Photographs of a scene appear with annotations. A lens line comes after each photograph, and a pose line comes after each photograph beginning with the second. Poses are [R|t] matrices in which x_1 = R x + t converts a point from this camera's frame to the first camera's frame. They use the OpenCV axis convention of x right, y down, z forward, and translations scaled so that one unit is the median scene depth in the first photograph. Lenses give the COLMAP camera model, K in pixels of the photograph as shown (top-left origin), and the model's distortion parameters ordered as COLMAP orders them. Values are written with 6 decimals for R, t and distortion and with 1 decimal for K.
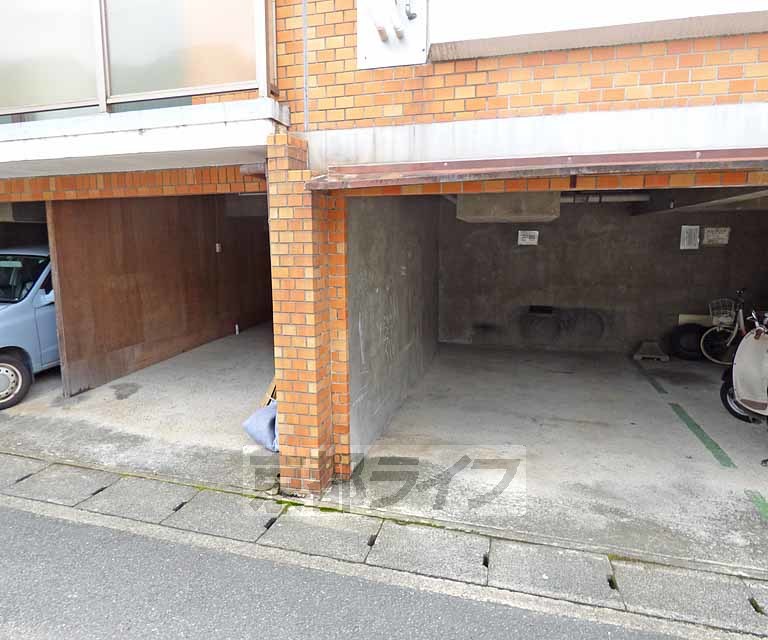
lens RADIAL K [[505.8, 0, 381.9], [0, 505.8, 320.3], [0, 0, 1]] dist [-0.009257, -0.001431]
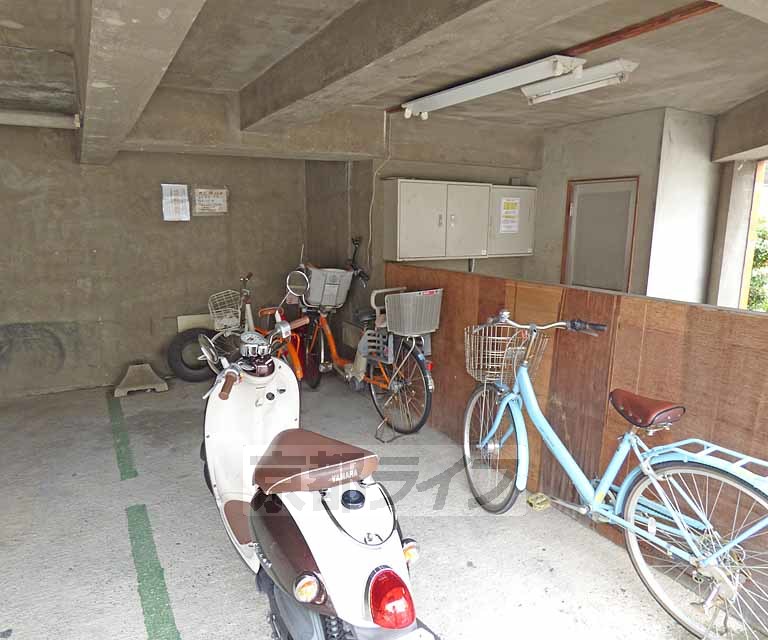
lens RADIAL K [[505.8, 0, 383.9], [0, 505.8, 321.7], [0, 0, 1]] dist [-0.009257, -0.001431]
pose [[0.698542, -0.134363, 0.702841, 0.306484], [0.103023, 0.990864, 0.087032, -0.035376], [-0.708114, 0.011613, 0.706003, 0.323562]]
